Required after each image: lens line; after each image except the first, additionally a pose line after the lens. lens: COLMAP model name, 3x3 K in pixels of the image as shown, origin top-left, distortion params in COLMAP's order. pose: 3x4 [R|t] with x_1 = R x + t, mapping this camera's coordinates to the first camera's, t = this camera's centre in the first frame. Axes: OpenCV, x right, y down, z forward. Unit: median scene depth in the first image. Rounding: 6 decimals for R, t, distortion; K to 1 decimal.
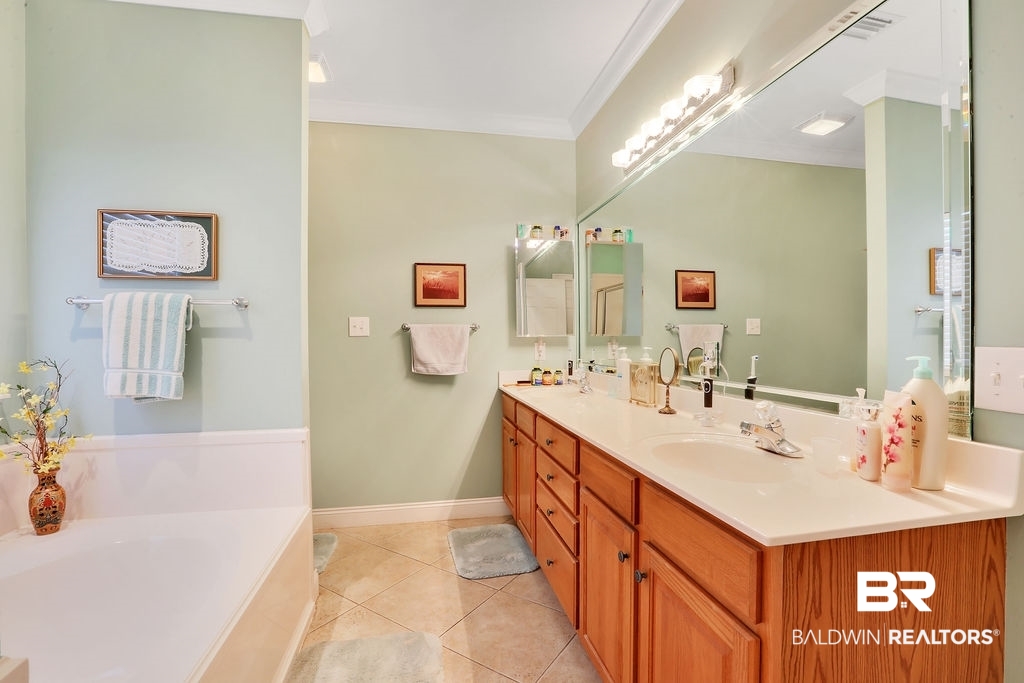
lens RADIAL K [[466.6, 0, 512.0], [0, 466.6, 341.5], [0, 0, 1]] dist [-0.043934, 0.017963]
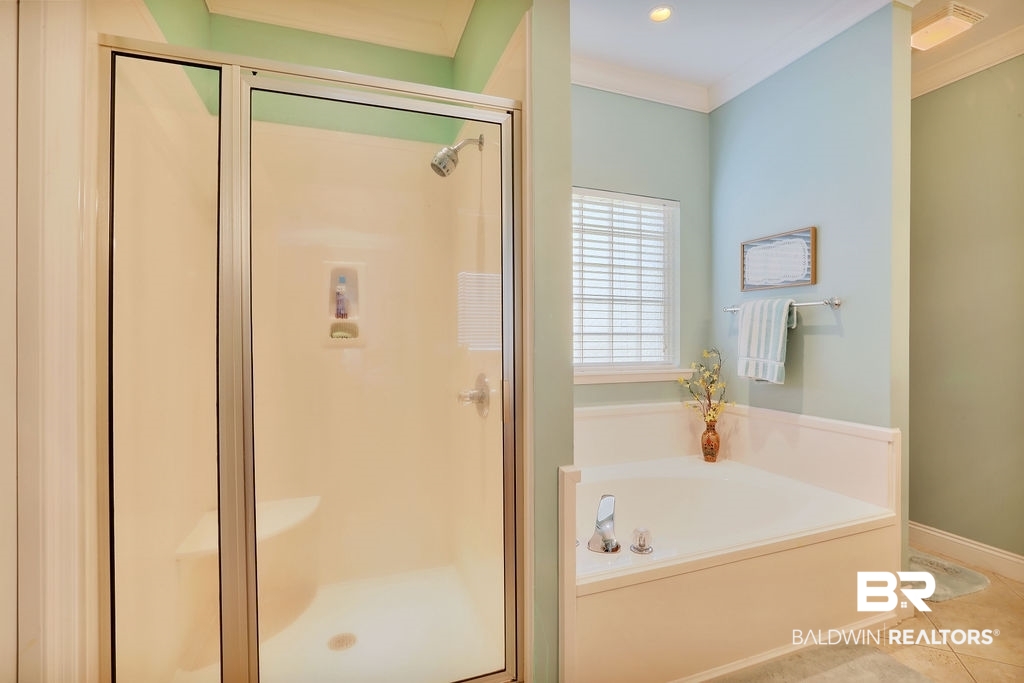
lens RADIAL K [[466.6, 0, 512.0], [0, 466.6, 341.5], [0, 0, 1]] dist [-0.043934, 0.017963]
pose [[0.164927, 0.013633, -0.986212, 0.386810], [-0.003743, 0.999906, 0.013196, -0.003143], [0.986299, 0.001515, 0.164962, 0.072825]]
